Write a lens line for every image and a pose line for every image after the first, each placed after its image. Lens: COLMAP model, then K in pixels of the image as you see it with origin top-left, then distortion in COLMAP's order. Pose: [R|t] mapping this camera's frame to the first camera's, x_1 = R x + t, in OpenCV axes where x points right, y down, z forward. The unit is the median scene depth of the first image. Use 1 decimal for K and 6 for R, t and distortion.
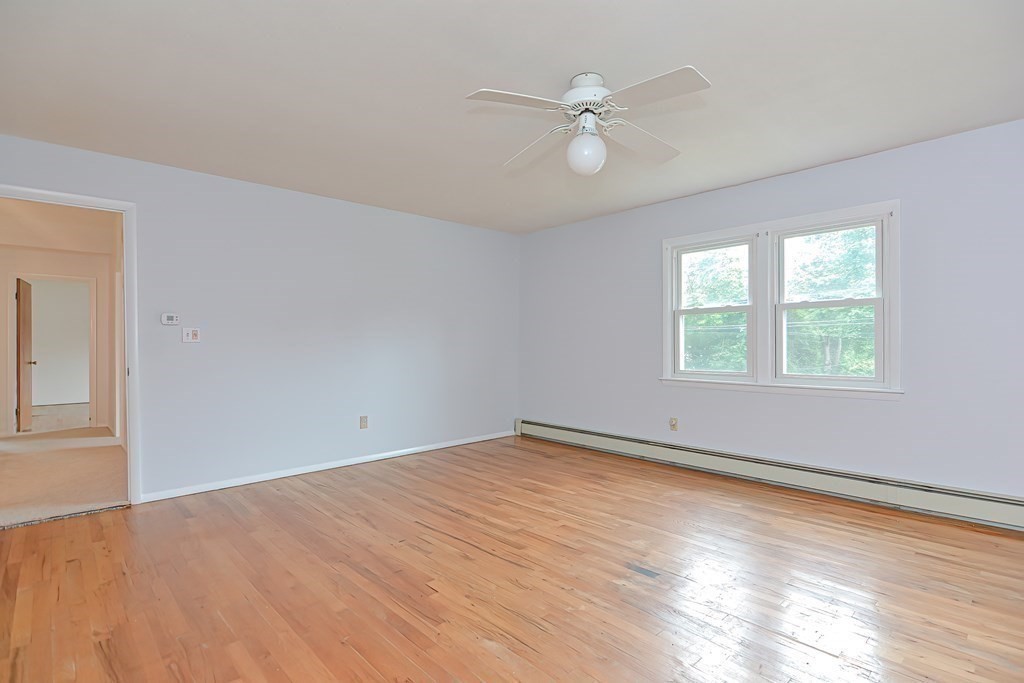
lens RADIAL K [[503.6, 0, 510.8], [0, 503.6, 340.3], [0, 0, 1]] dist [-0.017278, -0.000735]
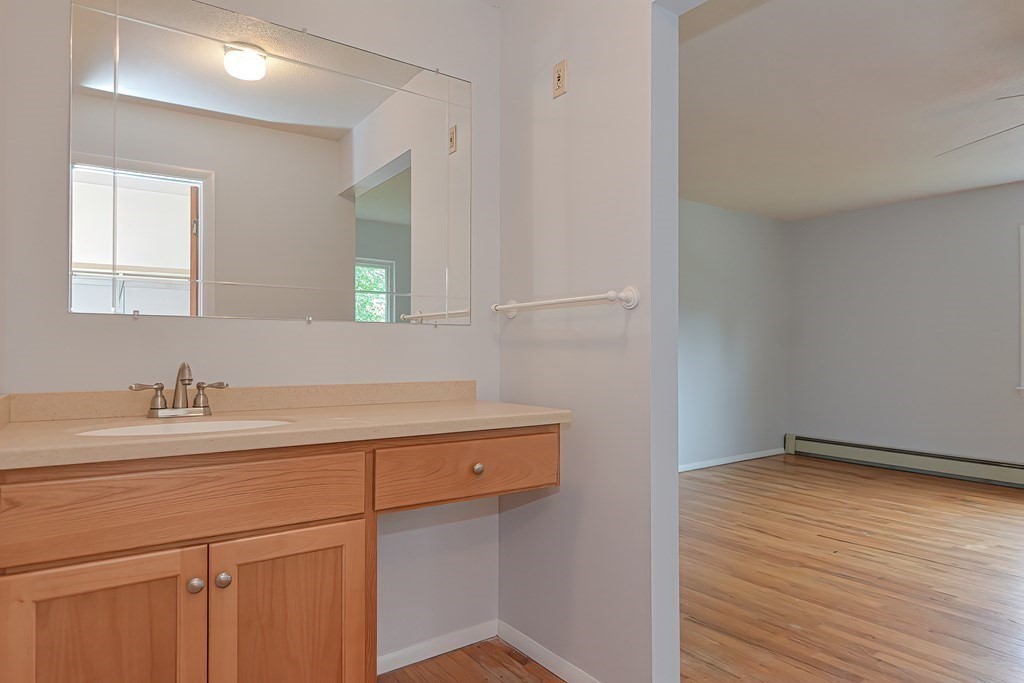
lens RADIAL K [[618.2, 0, 512.9], [0, 618.2, 342.5], [0, 0, 1]] dist [-0.008500, -0.002849]
pose [[0.989817, 0.007182, -0.142167, -0.549412], [-0.007264, 0.999974, -0.000052, 0.002414], [0.142163, 0.001084, 0.989843, -0.213985]]
